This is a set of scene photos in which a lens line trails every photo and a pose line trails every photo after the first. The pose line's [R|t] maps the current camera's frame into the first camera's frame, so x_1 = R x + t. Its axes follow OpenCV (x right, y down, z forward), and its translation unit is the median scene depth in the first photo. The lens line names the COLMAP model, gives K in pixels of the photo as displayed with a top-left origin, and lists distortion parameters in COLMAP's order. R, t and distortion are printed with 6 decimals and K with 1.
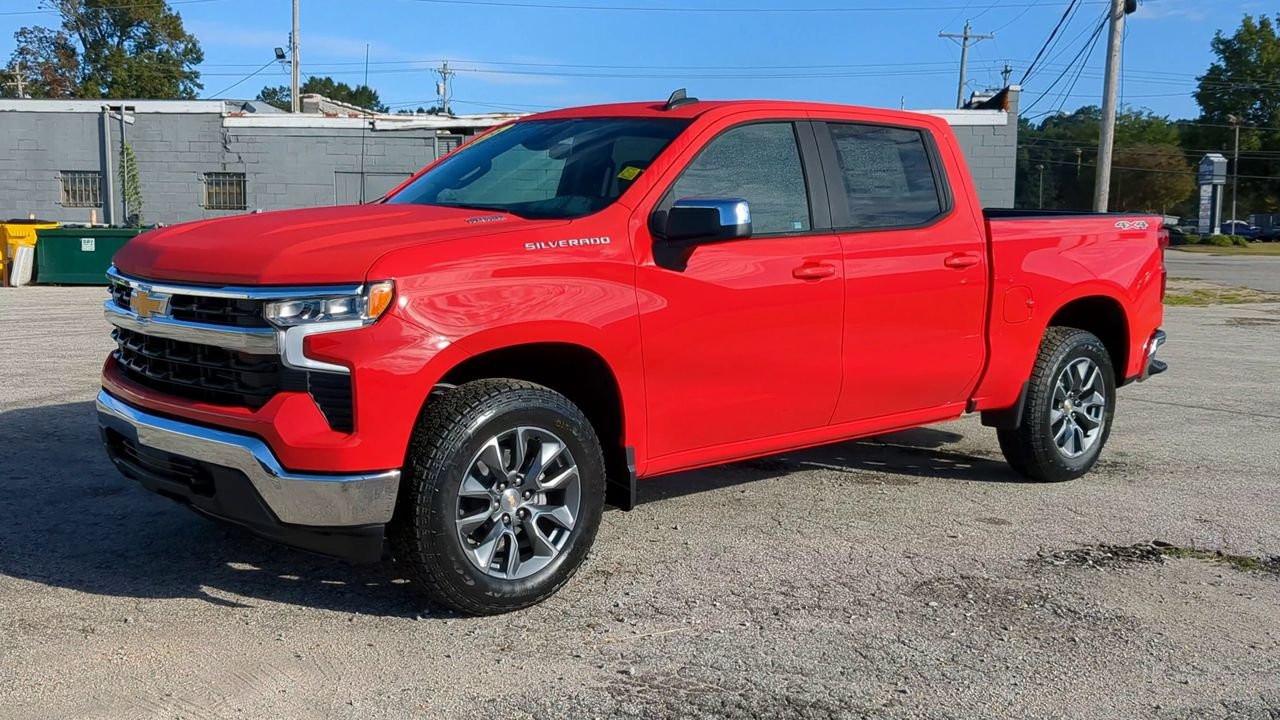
lens RADIAL K [[1326.9, 0, 639.7], [0, 1326.9, 362.9], [0, 0, 1]] dist [0.042979, -0.129974]
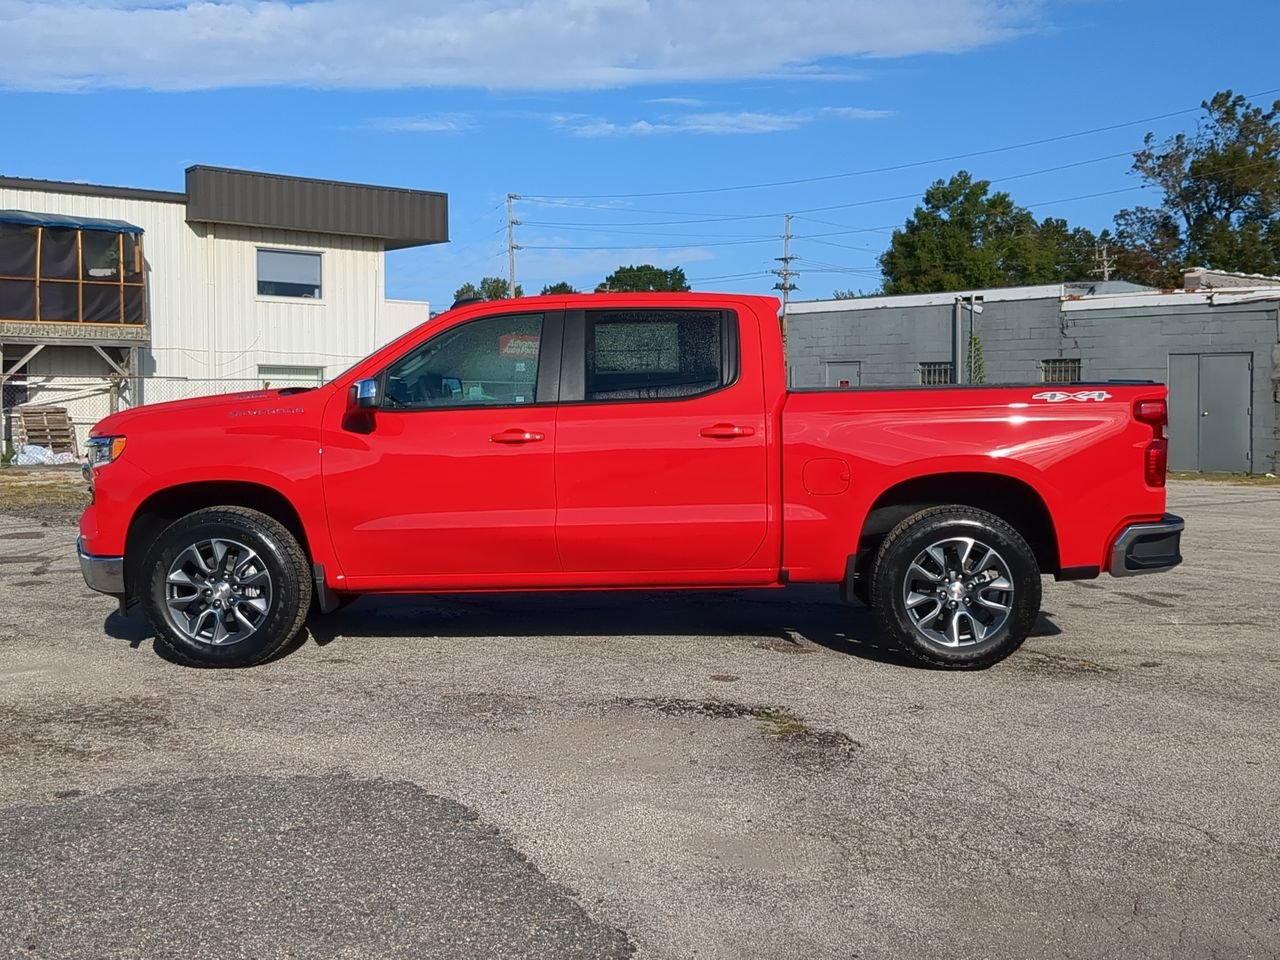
lens RADIAL K [[1542.5, 0, 653.1], [0, 1542.5, 481.3], [0, 0, 1]] dist [0.011631, -0.026196]
pose [[0.705007, 0.021854, -0.708864, 0.263408], [-0.066665, 0.997142, -0.035561, 0.002411], [0.706061, 0.072327, 0.704448, 0.026088]]
